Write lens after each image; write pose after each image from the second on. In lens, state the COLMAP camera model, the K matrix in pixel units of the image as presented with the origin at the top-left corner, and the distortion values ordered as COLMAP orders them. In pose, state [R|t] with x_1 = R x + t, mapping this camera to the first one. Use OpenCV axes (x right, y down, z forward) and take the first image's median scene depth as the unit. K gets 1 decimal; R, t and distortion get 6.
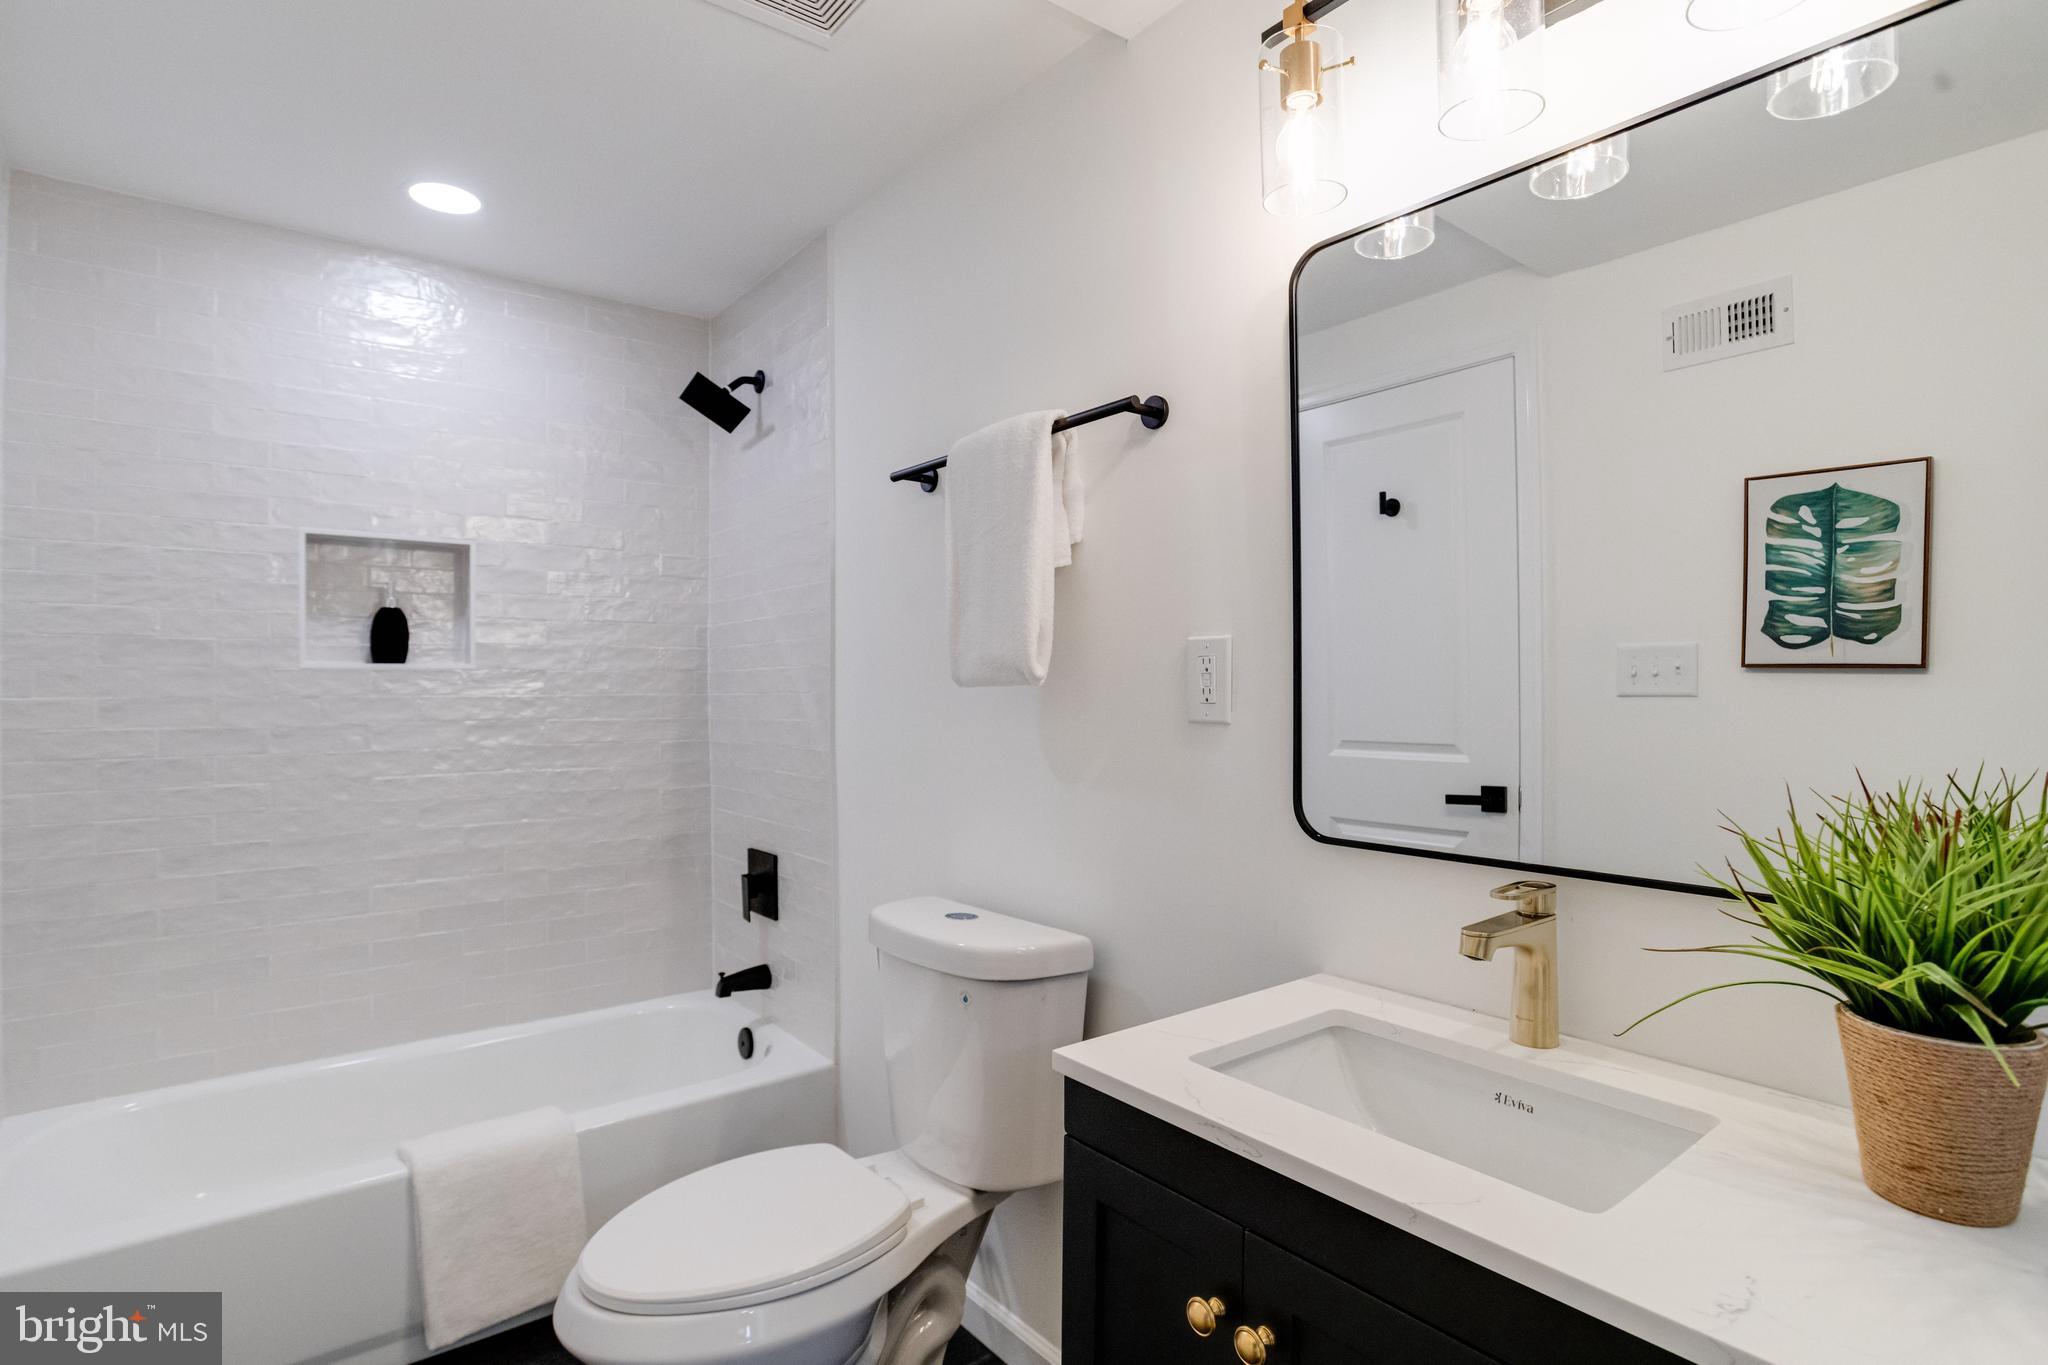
lens RADIAL K [[1020.1, 0, 1013.2], [0, 1020.1, 676.2], [0, 0, 1]] dist [-0.051358, 0.023201]
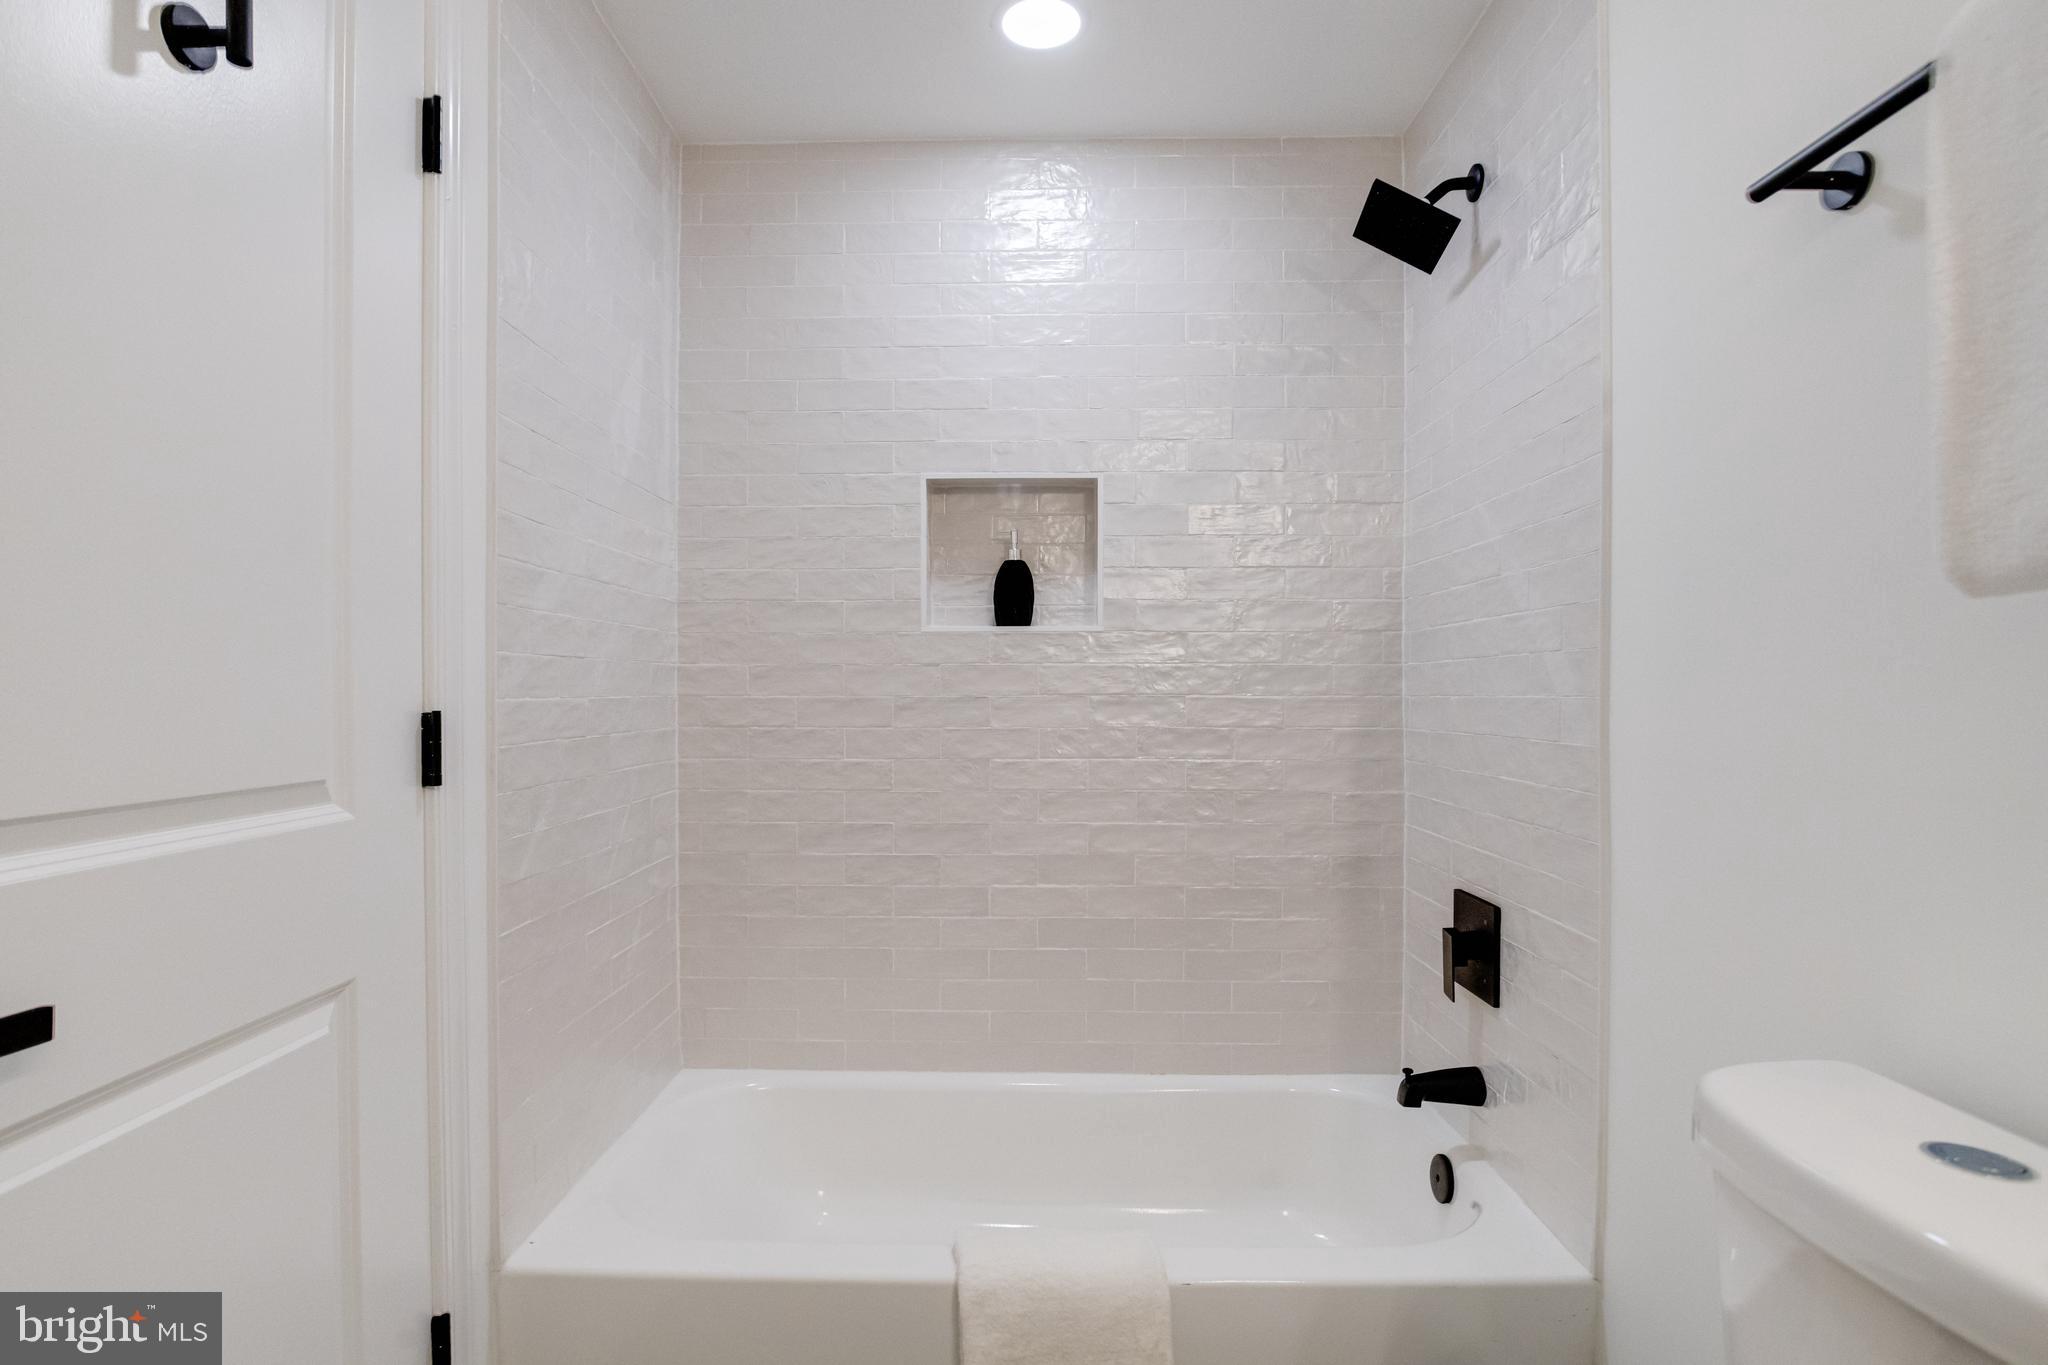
lens RADIAL K [[1059.0, 0, 993.4], [0, 1059.0, 709.5], [0, 0, 1]] dist [-0.057532, 0.040805]
pose [[0.771293, 0.017695, -0.636234, -0.061411], [0.004690, 0.999428, 0.033481, 0.027360], [0.636463, -0.028808, 0.770769, 0.292980]]
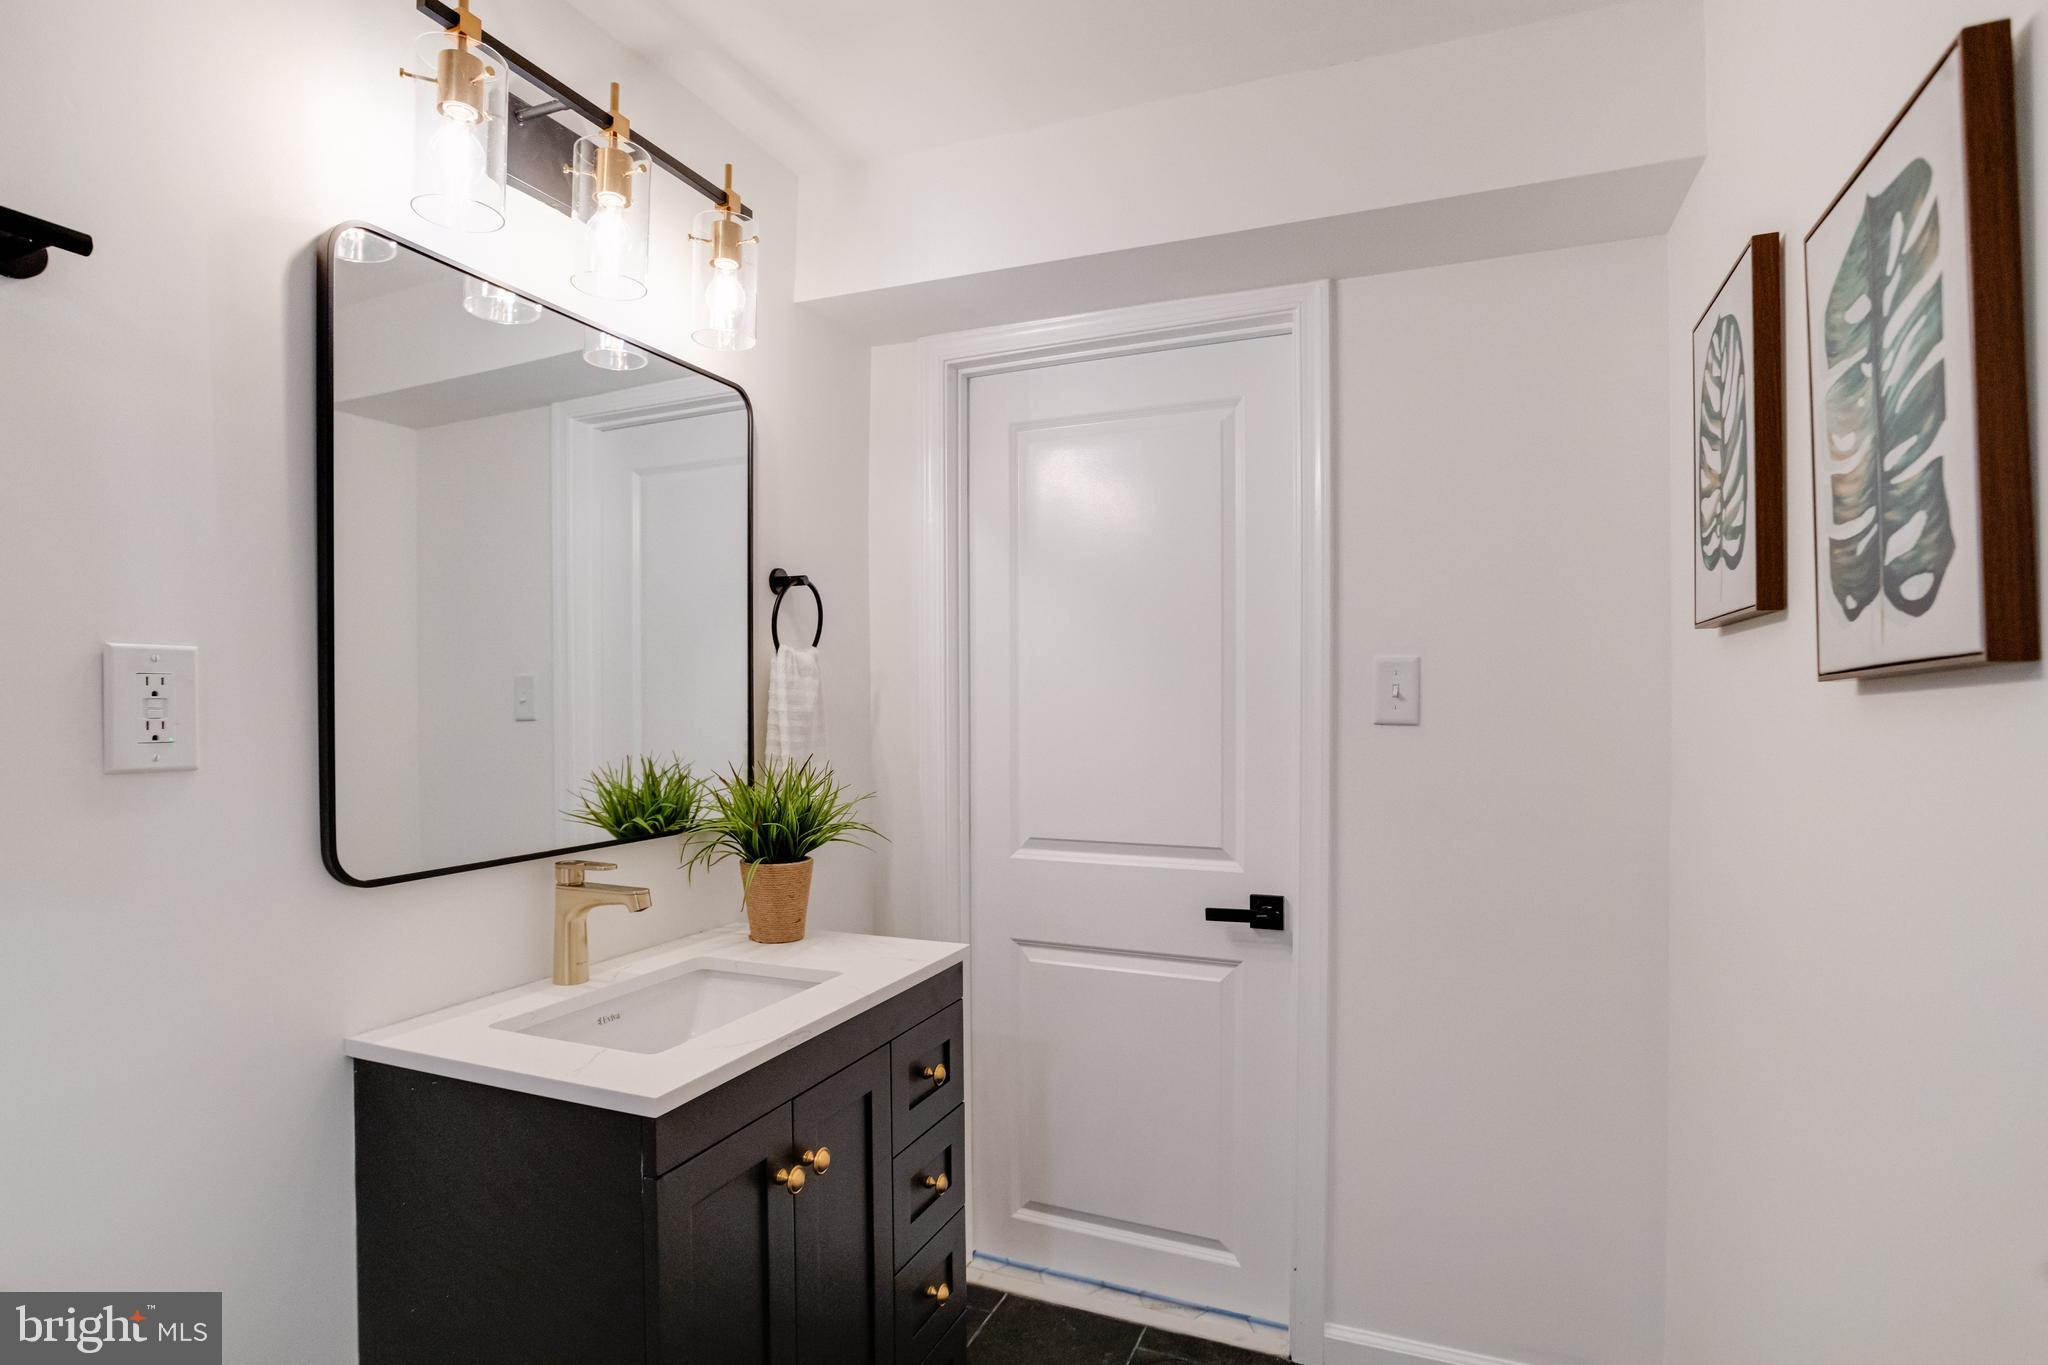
lens RADIAL K [[1020.1, 0, 1013.2], [0, 1020.1, 676.2], [0, 0, 1]] dist [-0.051358, 0.023201]
pose [[-0.481867, 0.023922, 0.875918, -0.375202], [-0.004050, 0.999556, -0.029526, -0.000283], [-0.876235, -0.017775, -0.481556, 0.457332]]
